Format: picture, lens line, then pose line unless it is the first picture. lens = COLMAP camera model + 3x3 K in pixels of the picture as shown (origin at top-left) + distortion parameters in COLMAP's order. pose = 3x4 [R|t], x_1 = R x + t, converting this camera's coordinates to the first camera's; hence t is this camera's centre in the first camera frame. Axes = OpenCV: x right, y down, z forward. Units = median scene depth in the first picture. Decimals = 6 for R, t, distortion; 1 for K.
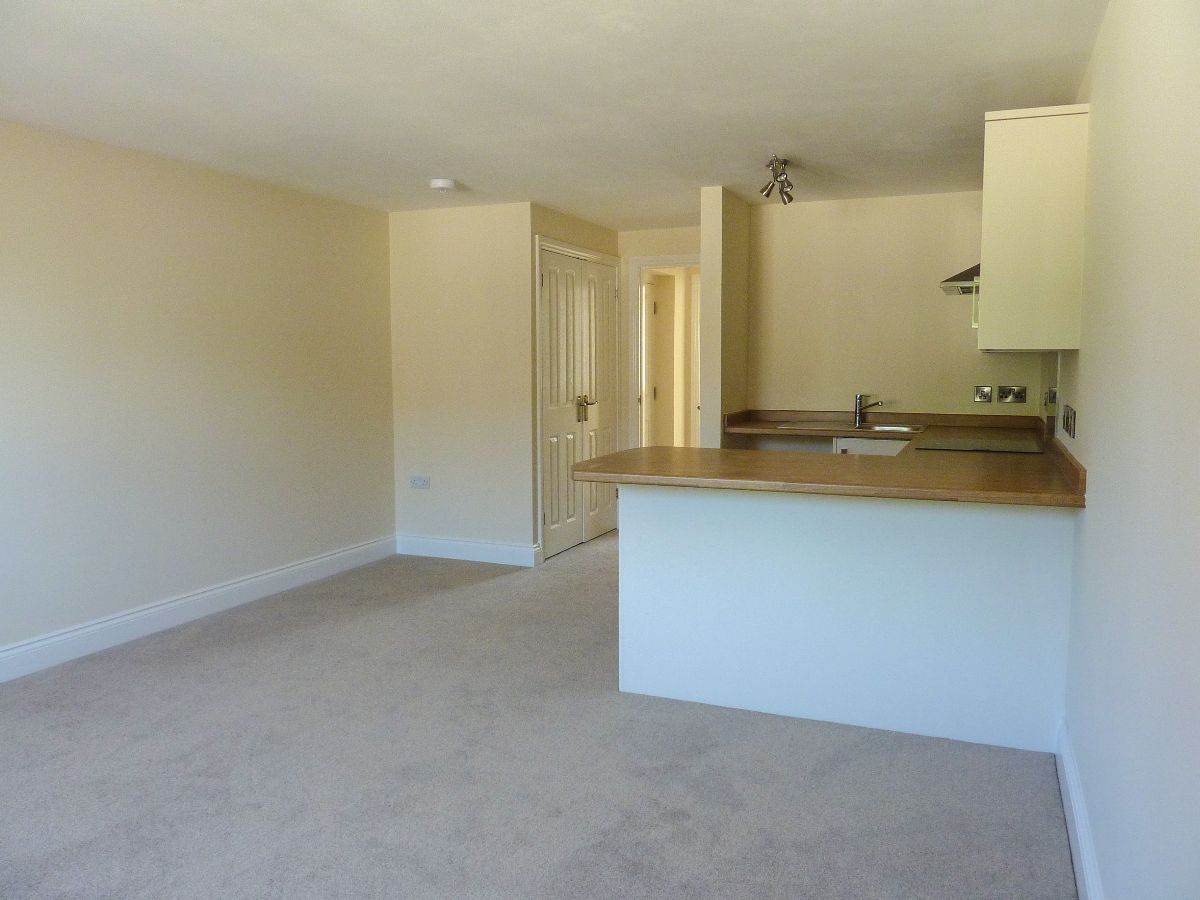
lens RADIAL K [[919.1, 0, 600.0], [0, 919.1, 450.0], [0, 0, 1]] dist [-0.018927, -0.005892]
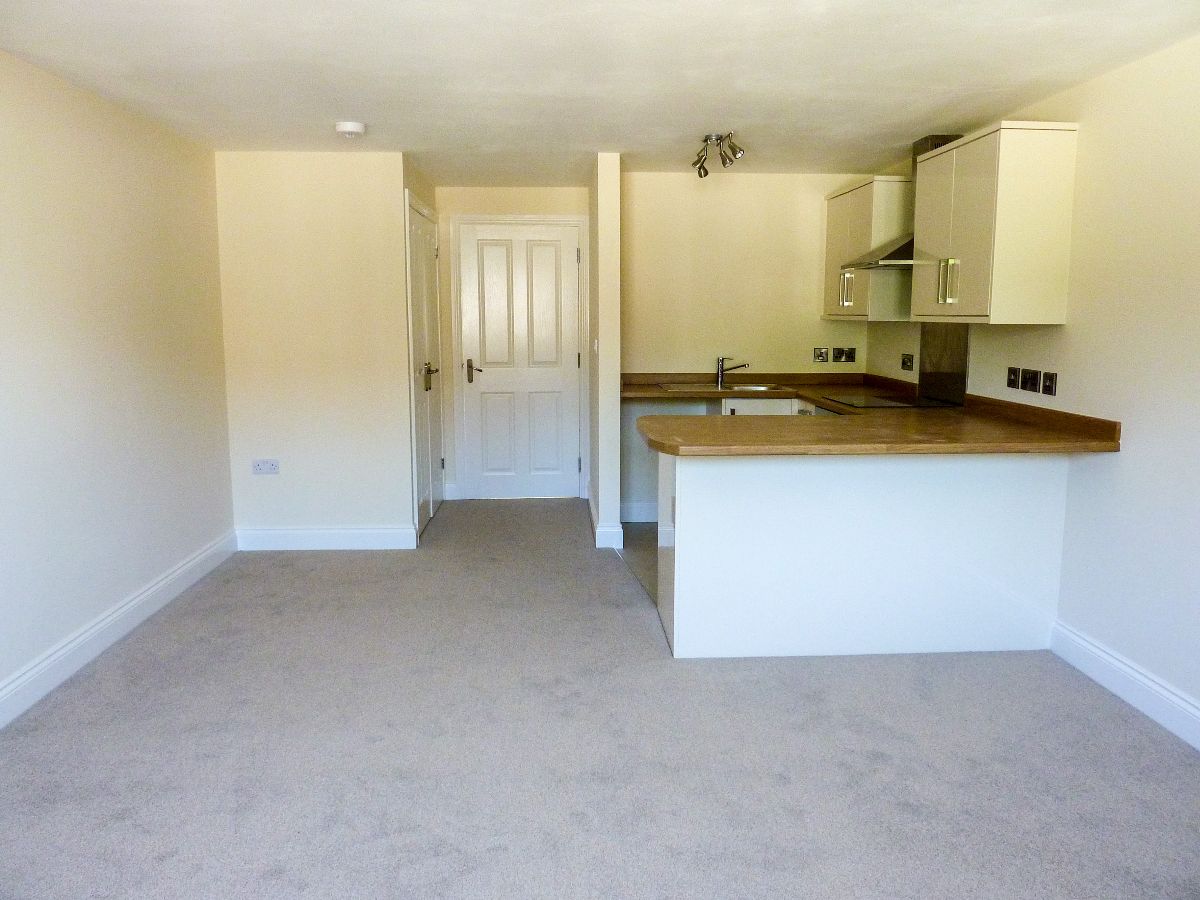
lens RADIAL K [[919.1, 0, 600.0], [0, 919.1, 450.0], [0, 0, 1]] dist [-0.018927, -0.005892]
pose [[0.897845, -0.063604, 0.435695, -0.348098], [0.042140, 0.997382, 0.058761, -0.022639], [-0.438291, -0.034398, 0.898174, 0.094002]]
